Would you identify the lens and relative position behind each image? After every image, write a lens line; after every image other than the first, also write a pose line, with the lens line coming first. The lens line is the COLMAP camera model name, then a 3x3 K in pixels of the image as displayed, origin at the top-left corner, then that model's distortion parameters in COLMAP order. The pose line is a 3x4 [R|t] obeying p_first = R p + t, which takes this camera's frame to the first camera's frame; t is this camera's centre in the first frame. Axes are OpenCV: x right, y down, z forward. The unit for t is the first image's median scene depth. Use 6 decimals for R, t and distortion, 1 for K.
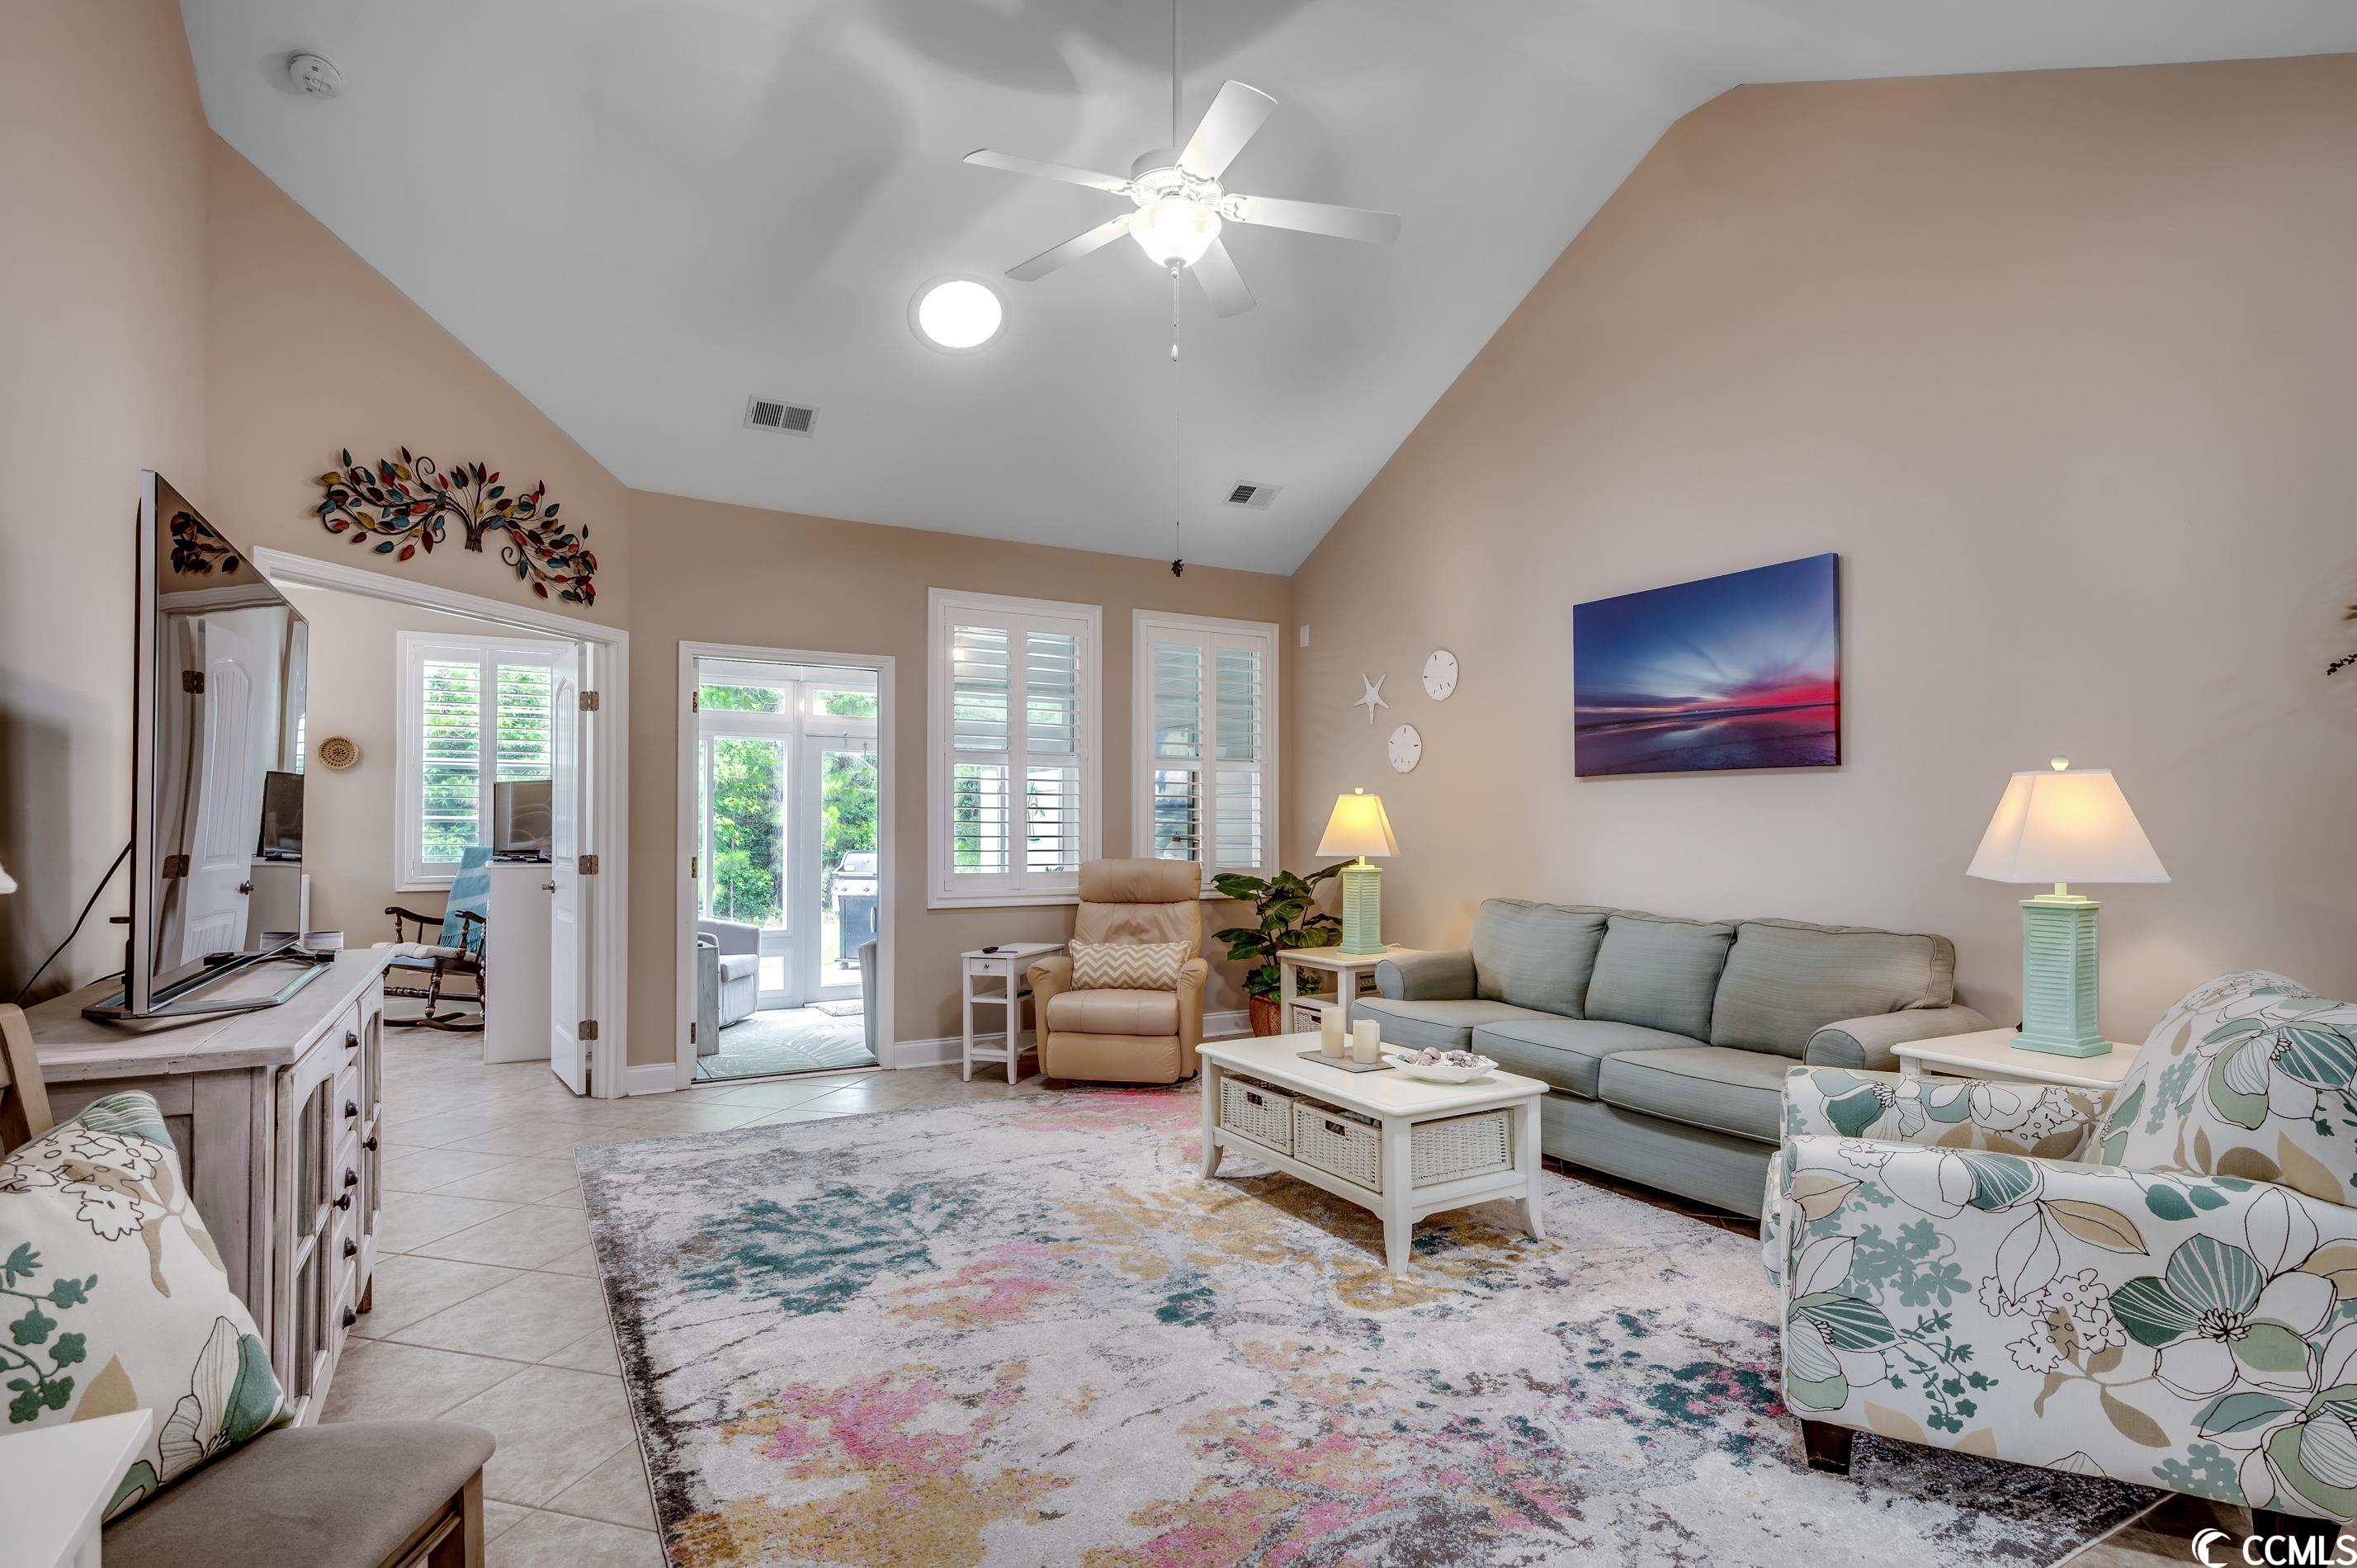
lens RADIAL K [[1174.8, 0, 1187.1], [0, 1174.8, 813.4], [0, 0, 1]] dist [-0.000325, -0.000743]
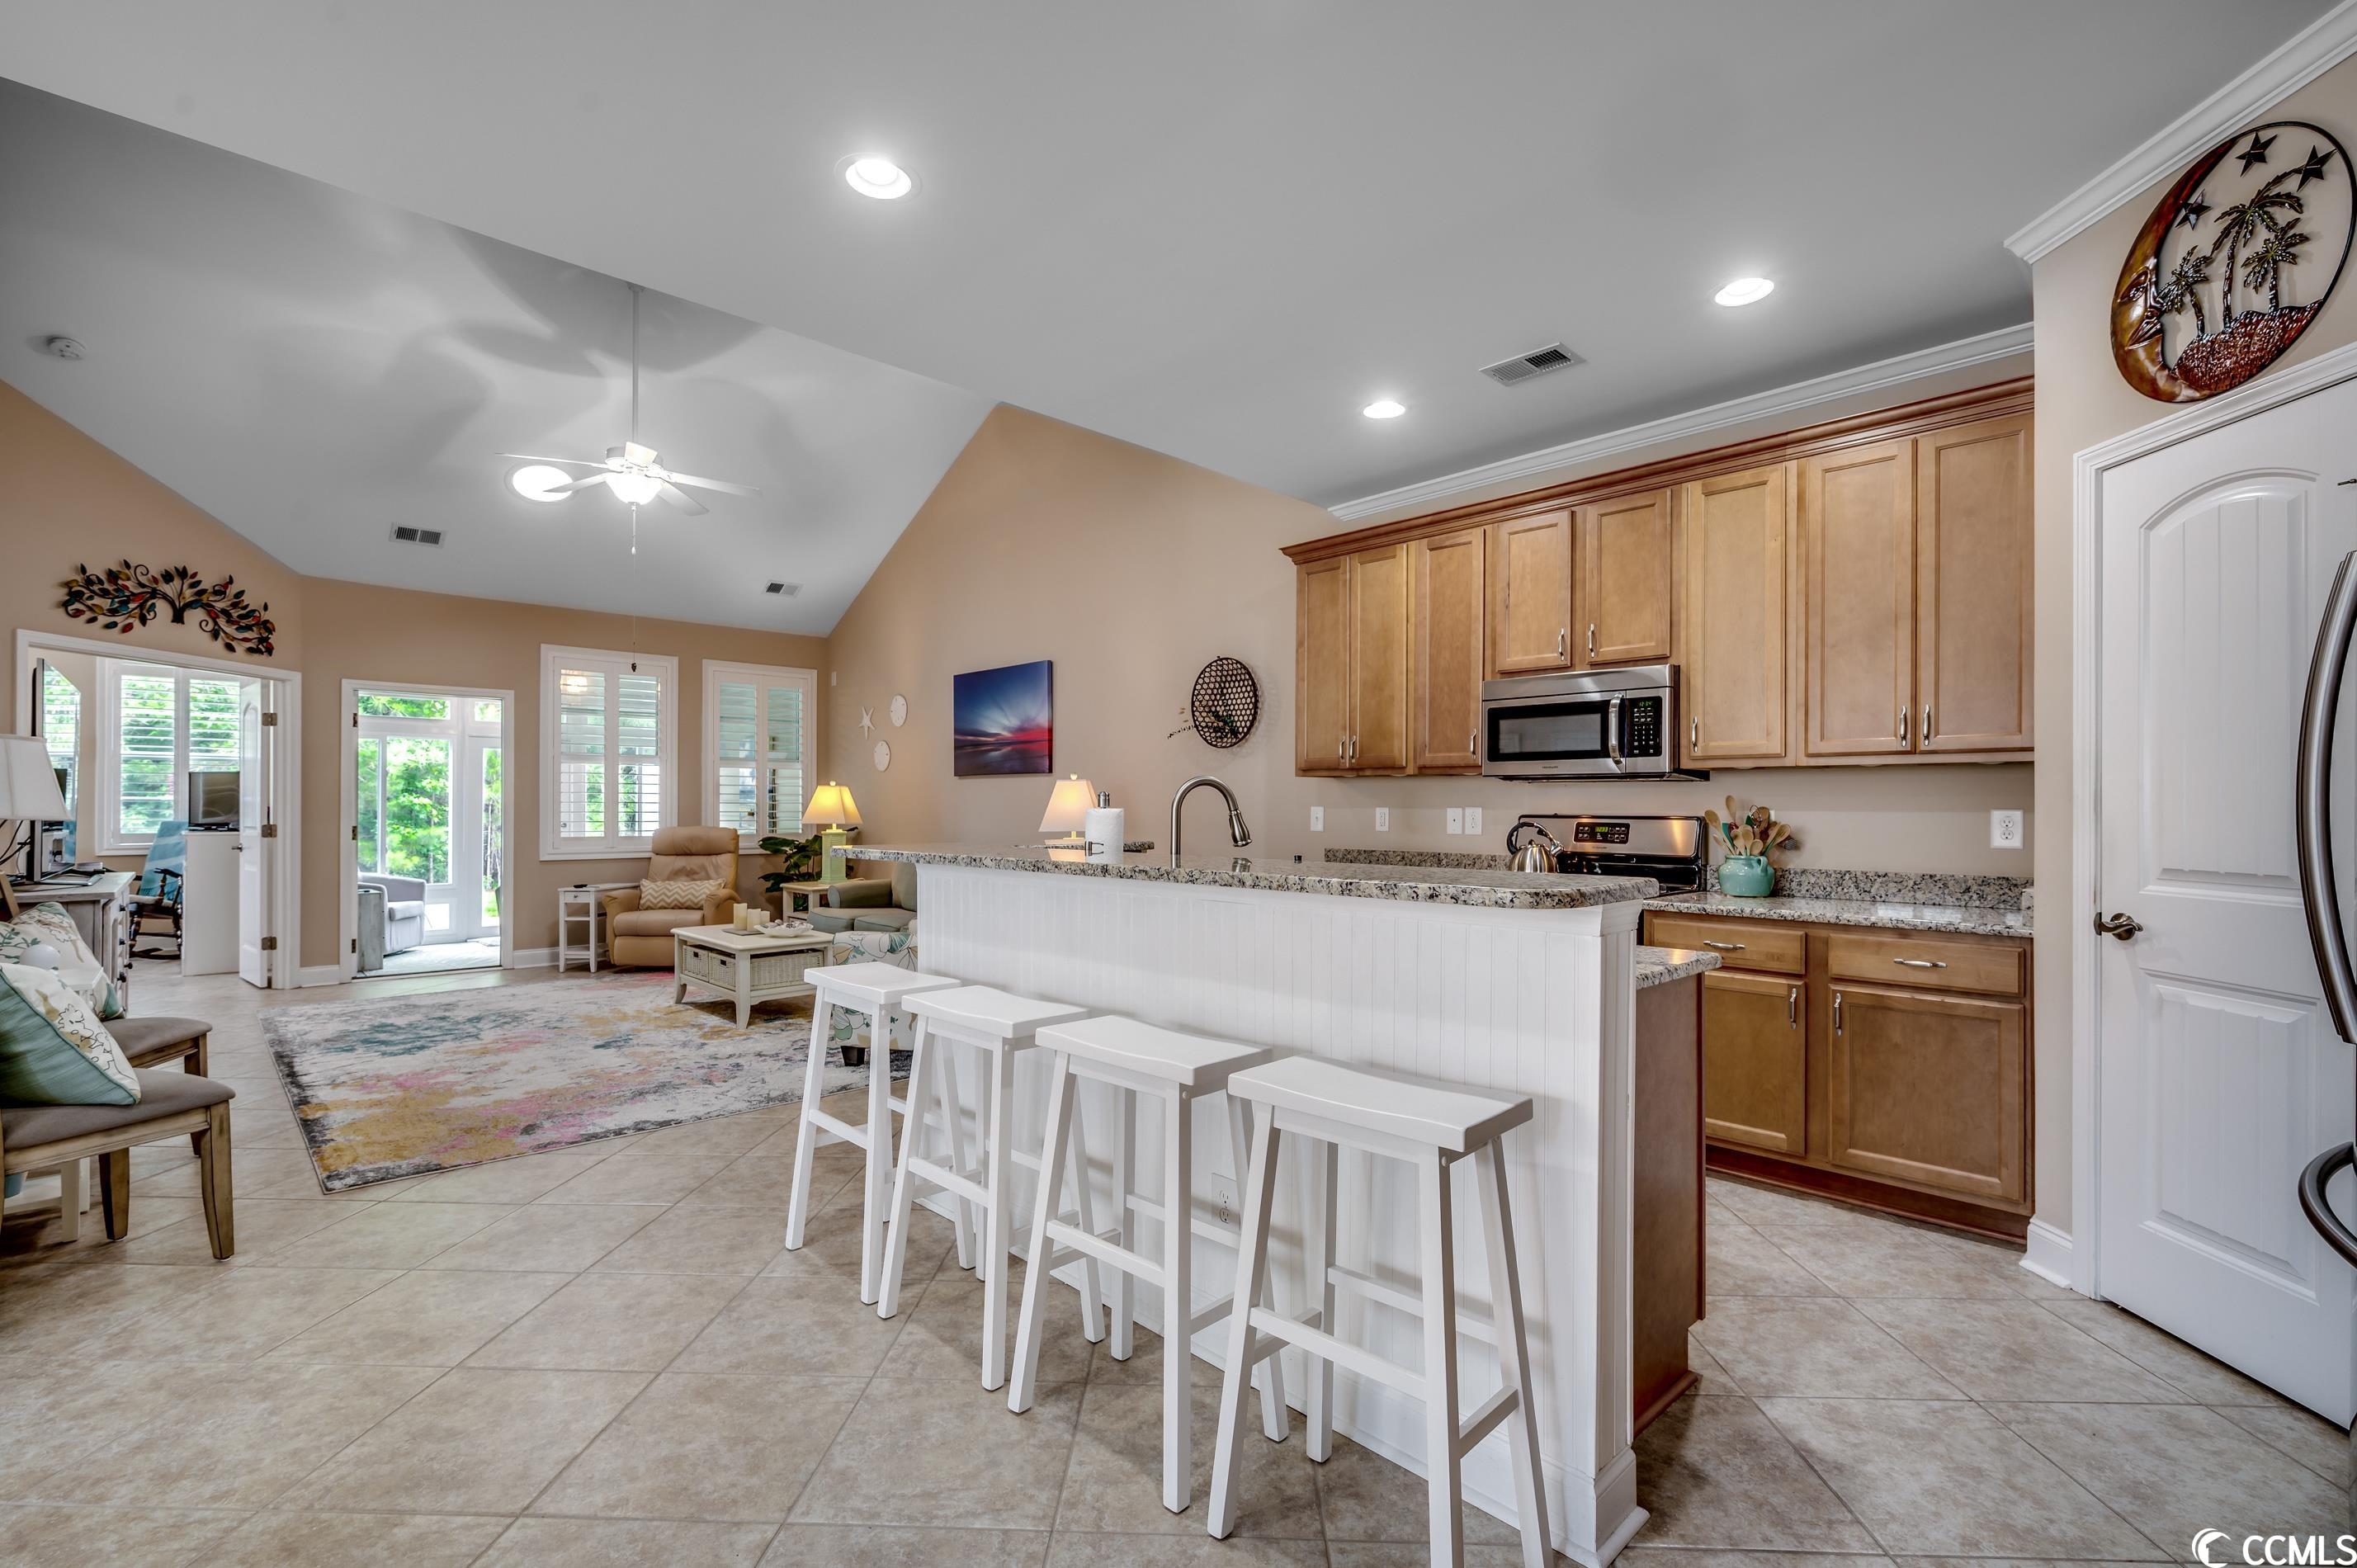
lens RADIAL K [[1037.6, 0, 1178.7], [0, 1037.6, 801.6], [0, 0, 1]] dist [-0.001359, 0.000131]
pose [[0.971645, 0.001825, 0.236439, 0.318282], [-0.003432, 0.999974, 0.006384, -0.005886], [-0.236422, -0.007014, 0.971625, -0.581646]]
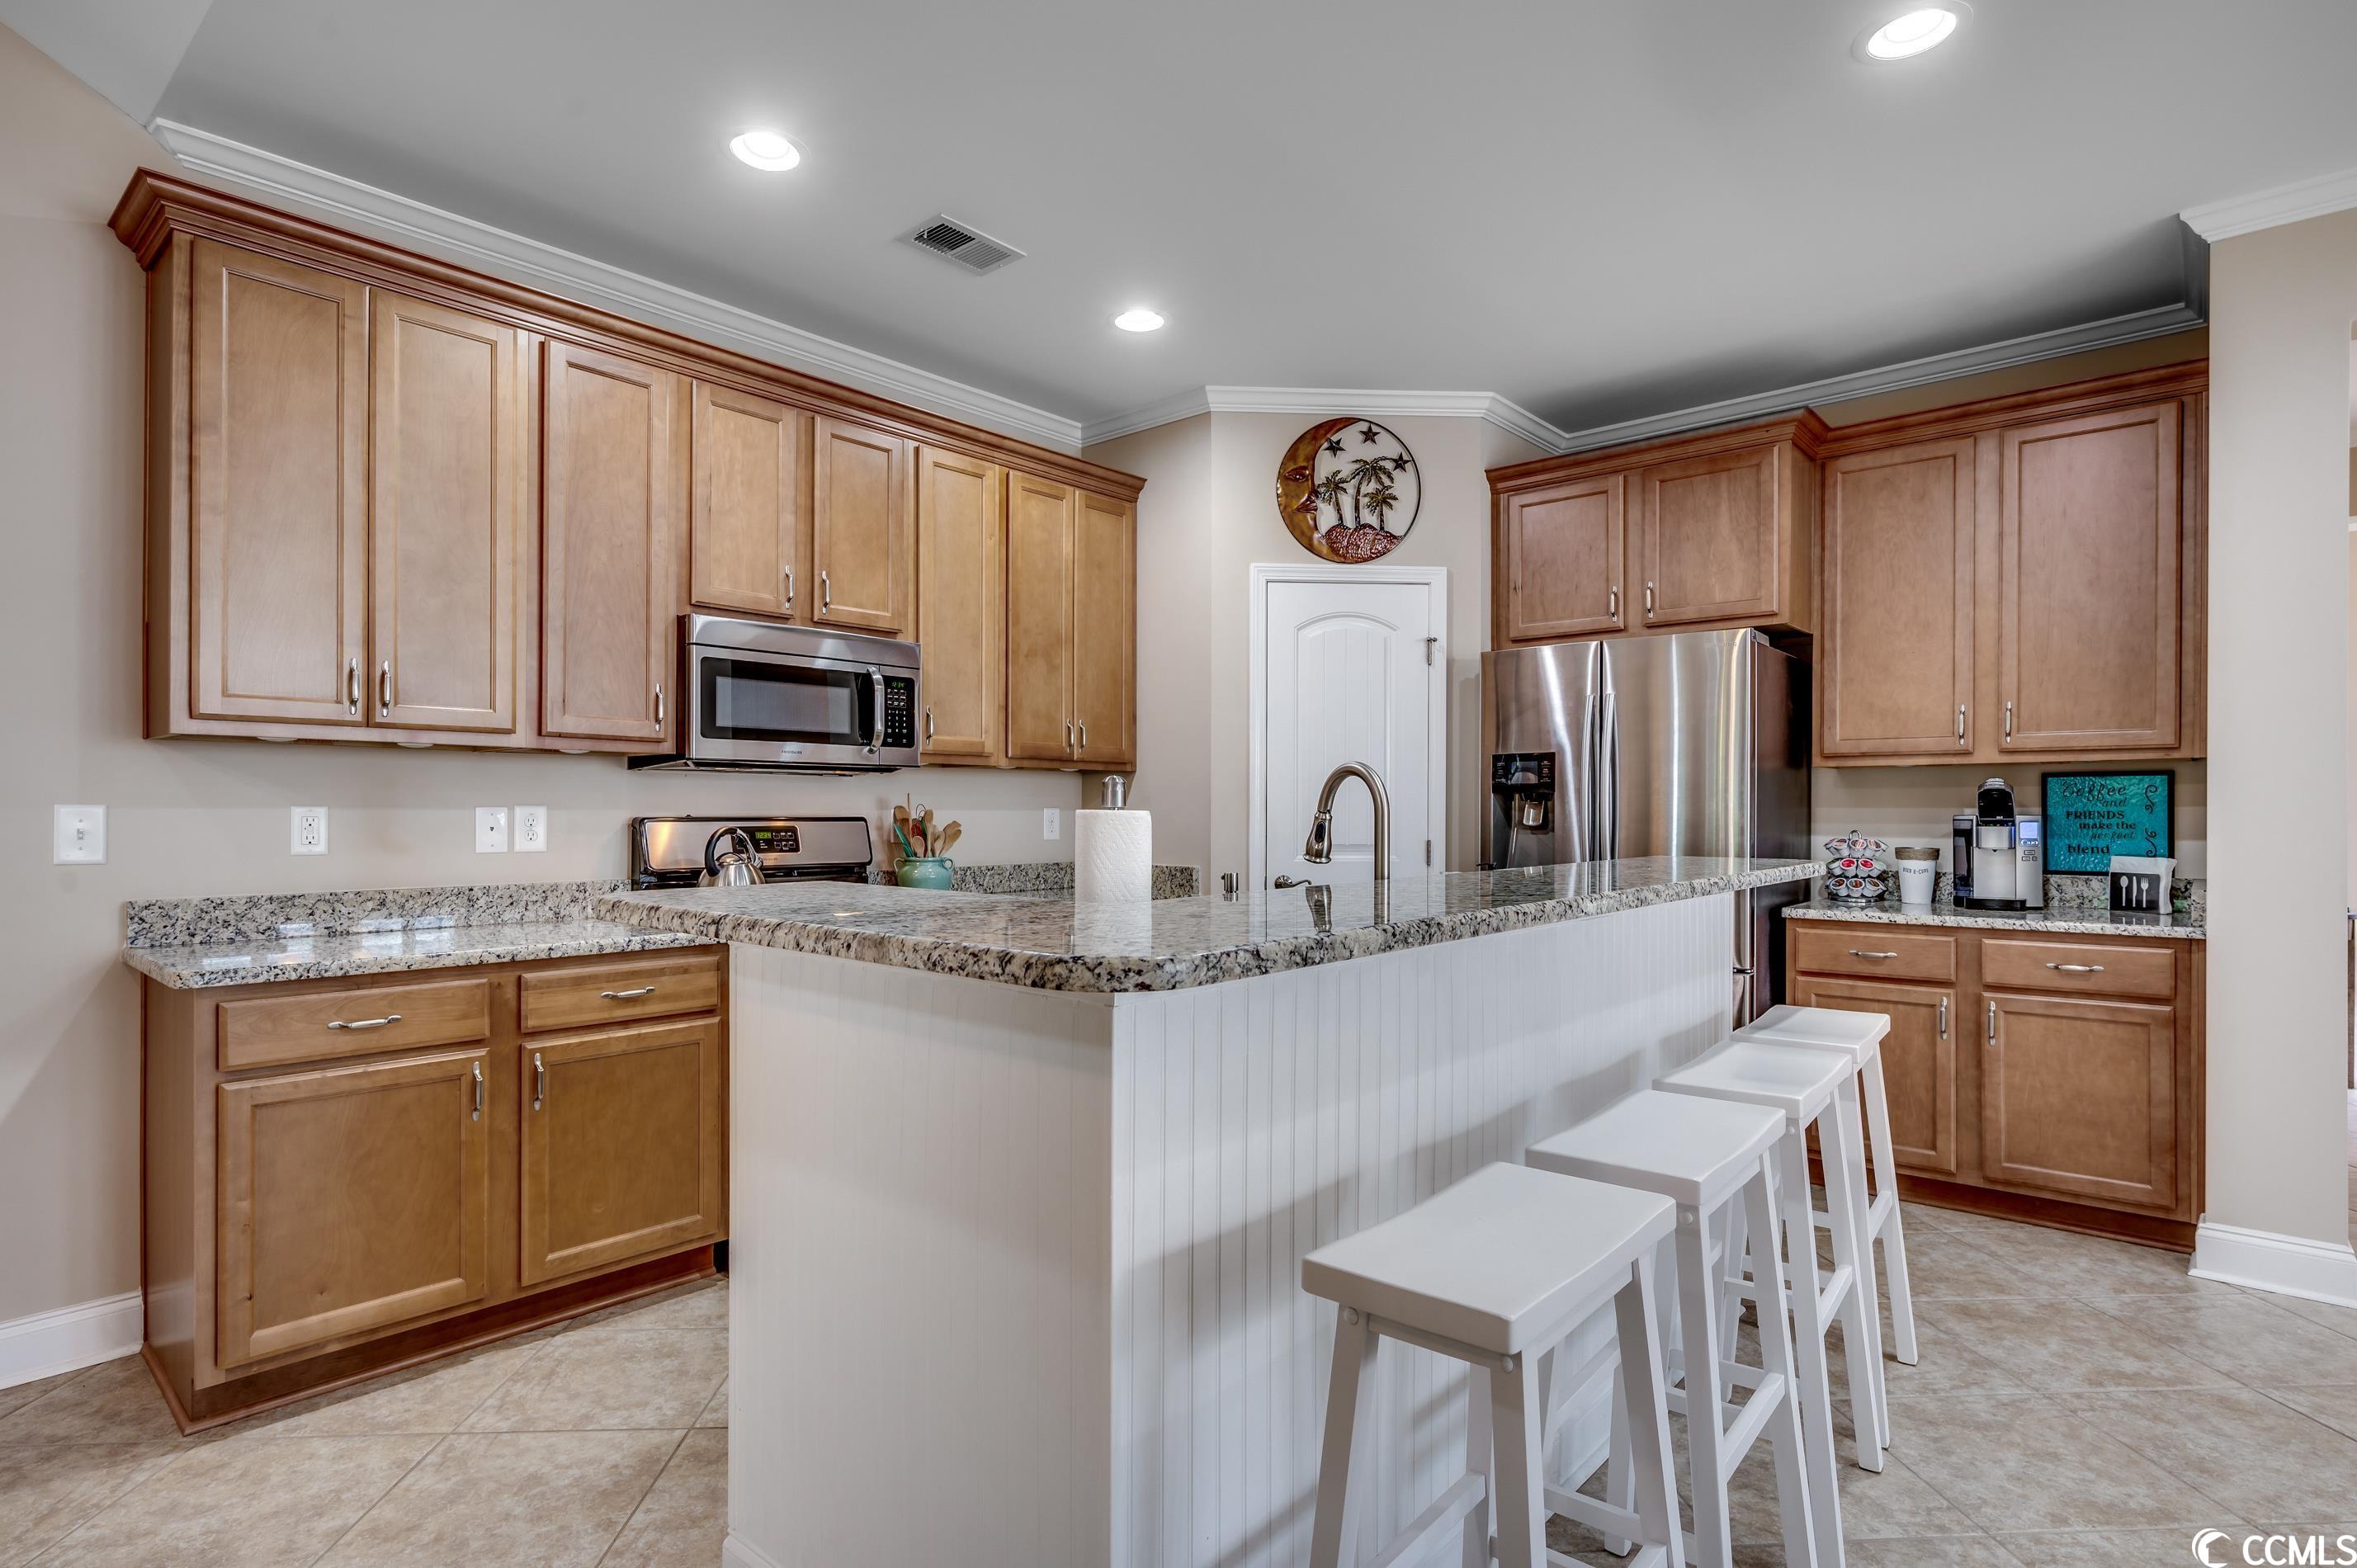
lens RADIAL K [[1178.8, 0, 1179.2], [0, 1178.8, 812.9], [0, 0, 1]] dist [-0.000350, -0.000158]
pose [[-0.320928, -0.005958, 0.947085, 0.068010], [-0.011923, 0.999926, 0.002251, 0.002624], [-0.947029, -0.010569, -0.320975, 0.174488]]
